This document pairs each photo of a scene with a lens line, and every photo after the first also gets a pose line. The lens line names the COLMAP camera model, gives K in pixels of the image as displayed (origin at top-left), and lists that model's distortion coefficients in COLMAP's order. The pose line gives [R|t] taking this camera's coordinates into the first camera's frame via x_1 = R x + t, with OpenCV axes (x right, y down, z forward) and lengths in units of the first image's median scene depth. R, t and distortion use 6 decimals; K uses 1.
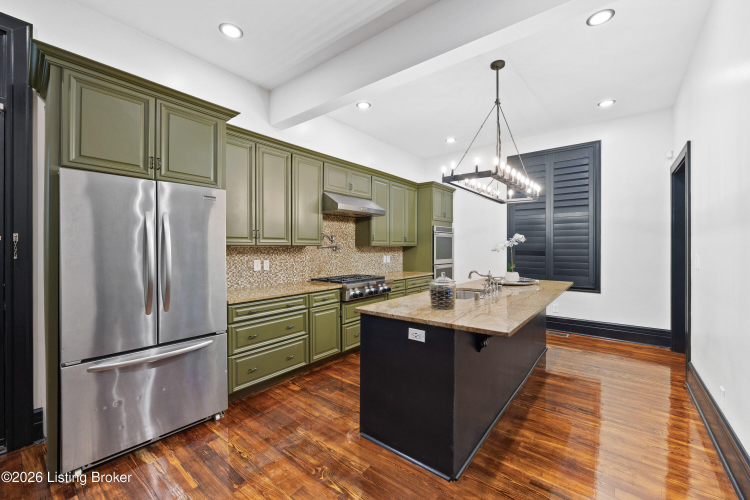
lens RADIAL K [[299.6, 0, 375.6], [0, 299.6, 248.4], [0, 0, 1]] dist [-0.014512, 0.000643]
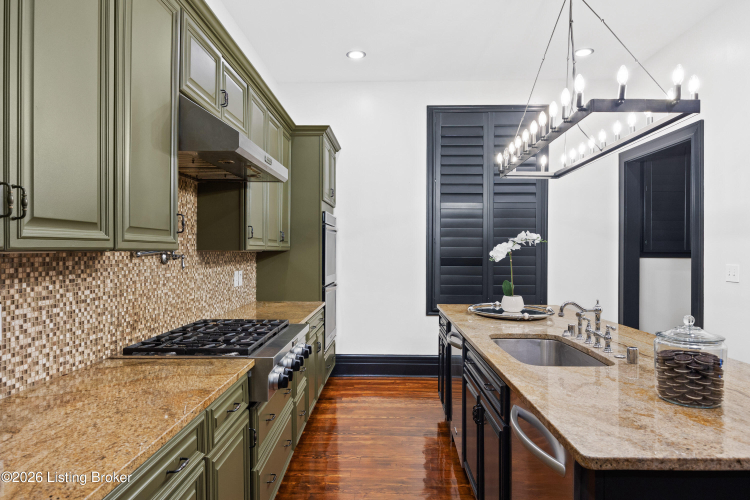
lens RADIAL K [[465.9, 0, 371.4], [0, 465.9, 249.1], [0, 0, 1]] dist [0.006363, 0.000961]
pose [[0.808936, 0.005152, 0.587875, -0.248485], [-0.001562, 0.999977, -0.006614, -0.005712], [-0.587895, 0.004432, 0.808925, 0.345474]]
